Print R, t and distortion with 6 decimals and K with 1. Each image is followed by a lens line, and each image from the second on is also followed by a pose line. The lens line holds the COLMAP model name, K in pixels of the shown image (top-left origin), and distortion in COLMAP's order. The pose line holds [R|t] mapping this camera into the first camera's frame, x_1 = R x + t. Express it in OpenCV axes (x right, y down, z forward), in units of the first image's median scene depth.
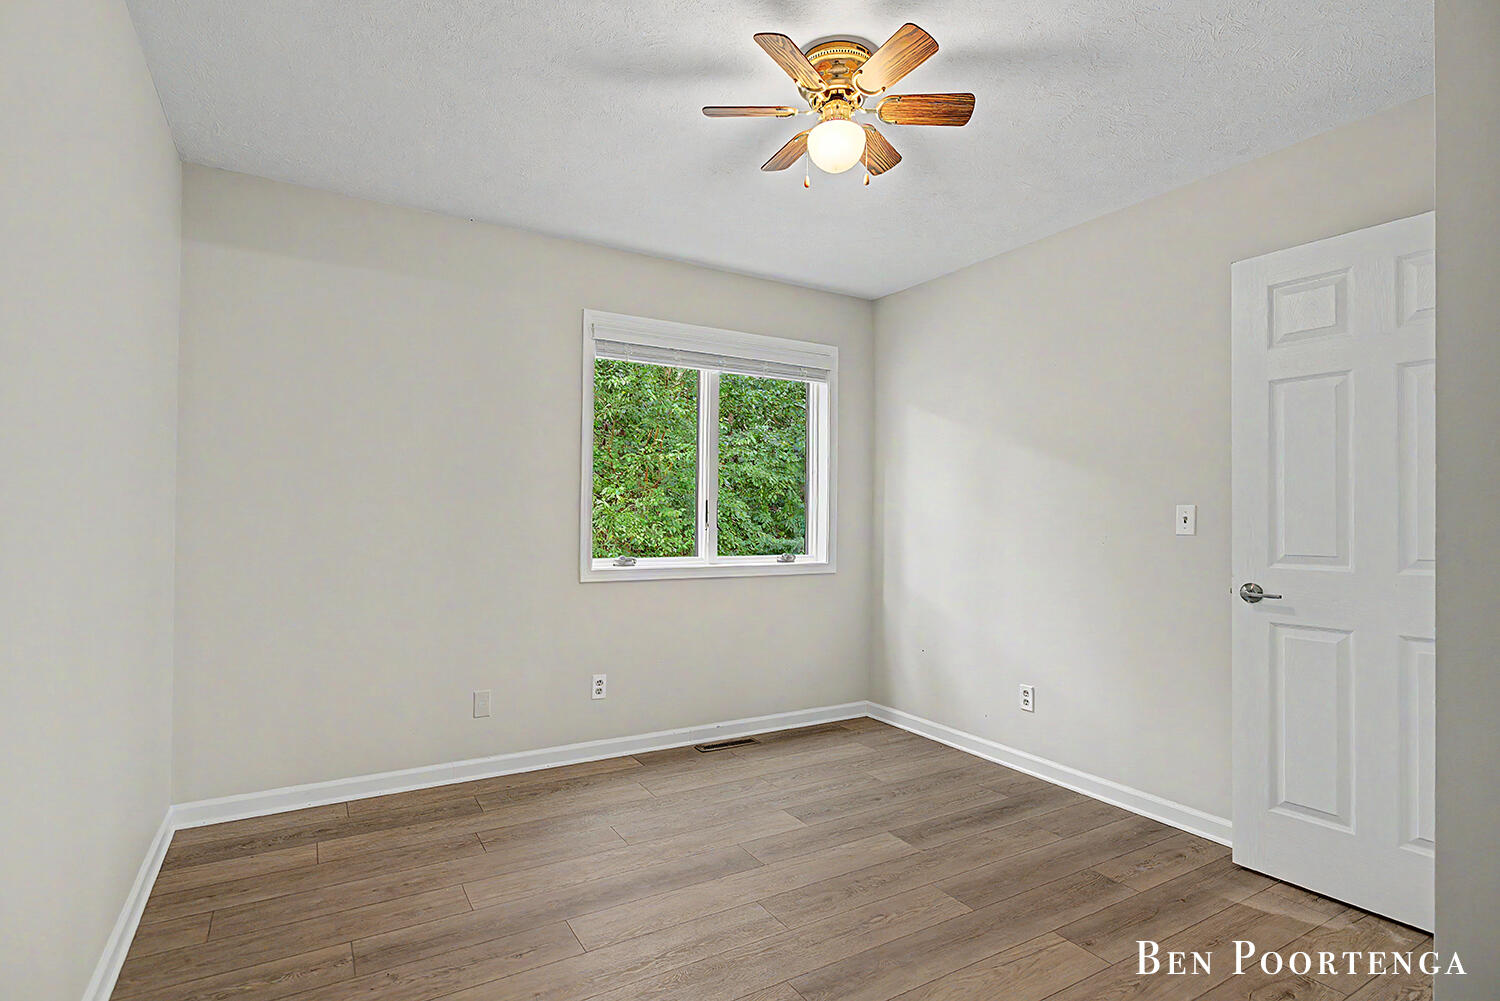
lens RADIAL K [[745.9, 0, 750.0], [0, 745.9, 500.5], [0, 0, 1]] dist [0.000396, 0.000027]
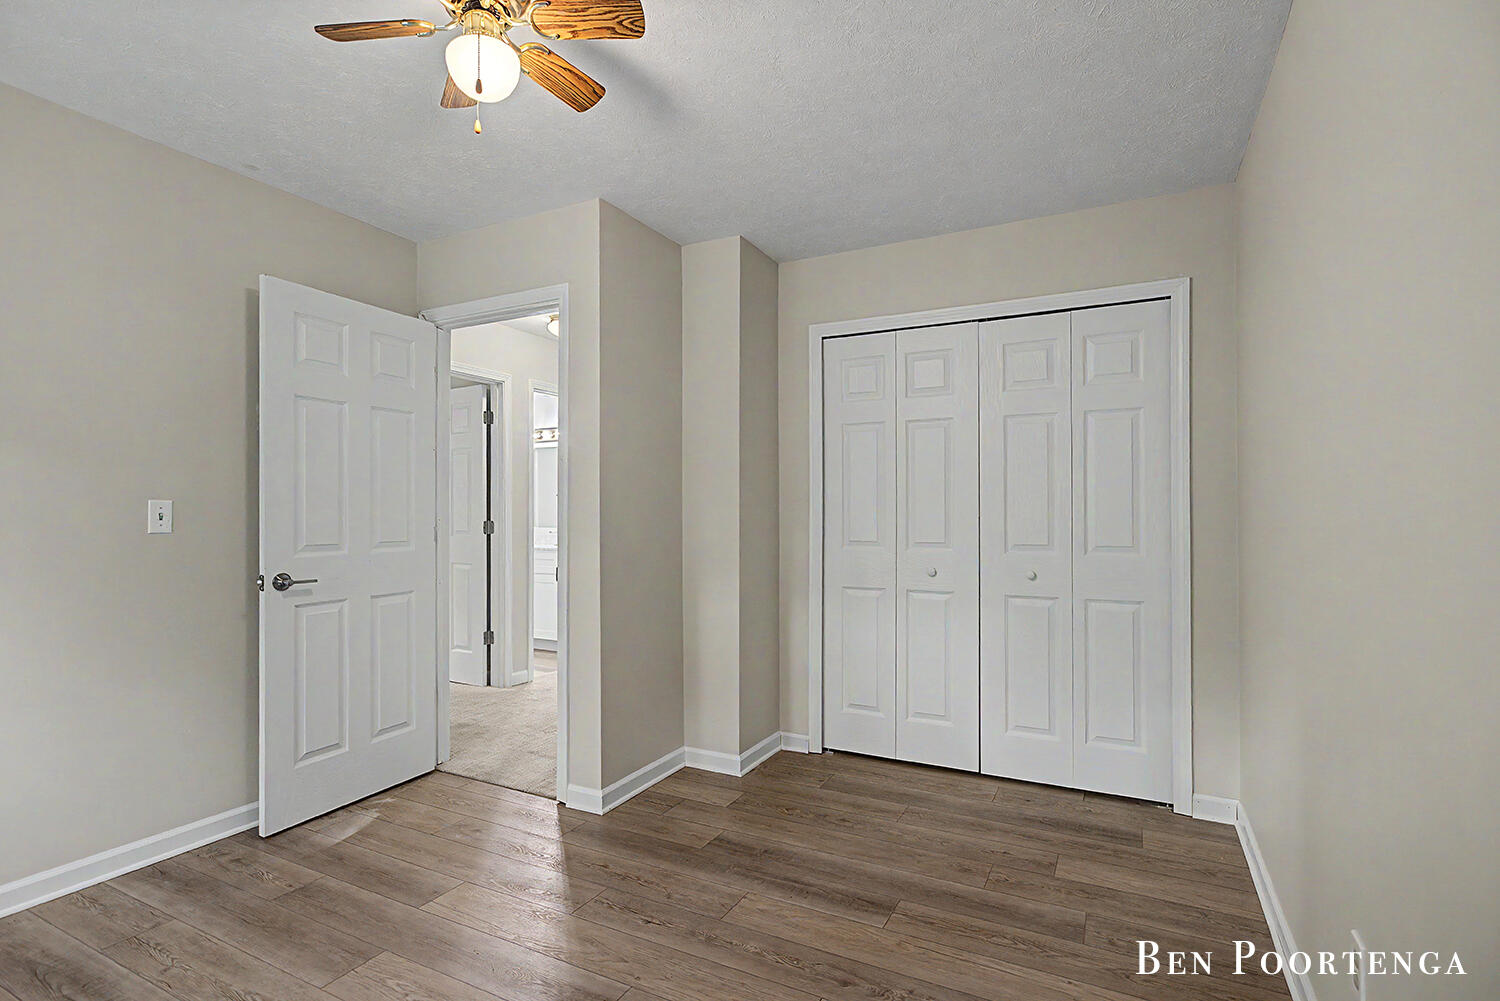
lens RADIAL K [[745.9, 0, 750.0], [0, 745.9, 500.5], [0, 0, 1]] dist [0.000396, 0.000027]
pose [[-0.522016, 0.002723, 0.852931, -0.582701], [-0.021309, 0.999641, -0.016233, 0.006067], [-0.852669, -0.026649, -0.521771, 0.909869]]
